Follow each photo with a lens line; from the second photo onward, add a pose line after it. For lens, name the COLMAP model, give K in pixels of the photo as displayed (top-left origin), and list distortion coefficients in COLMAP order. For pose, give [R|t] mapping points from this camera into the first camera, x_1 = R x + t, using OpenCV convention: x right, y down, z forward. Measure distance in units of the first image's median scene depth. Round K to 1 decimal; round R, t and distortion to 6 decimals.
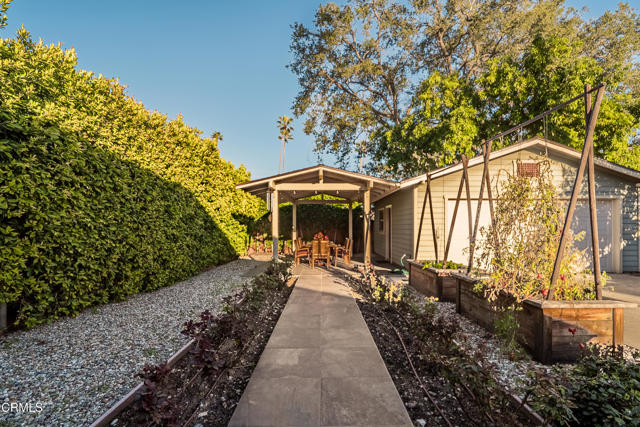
lens RADIAL K [[266.5, 0, 322.5], [0, 266.5, 225.0], [0, 0, 1]] dist [-0.000857, -0.000059]
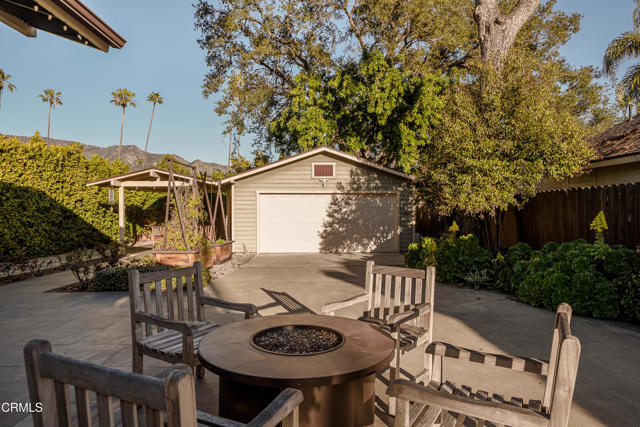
lens RADIAL K [[364.3, 0, 320.0], [0, 364.3, 213.5], [0, 0, 1]] dist [0.002432, 0.000557]
pose [[0.999997, -0.000808, 0.002111, 0.802776], [0.000789, 0.999963, 0.008612, -0.019386], [-0.002118, -0.008610, 0.999961, -0.765253]]
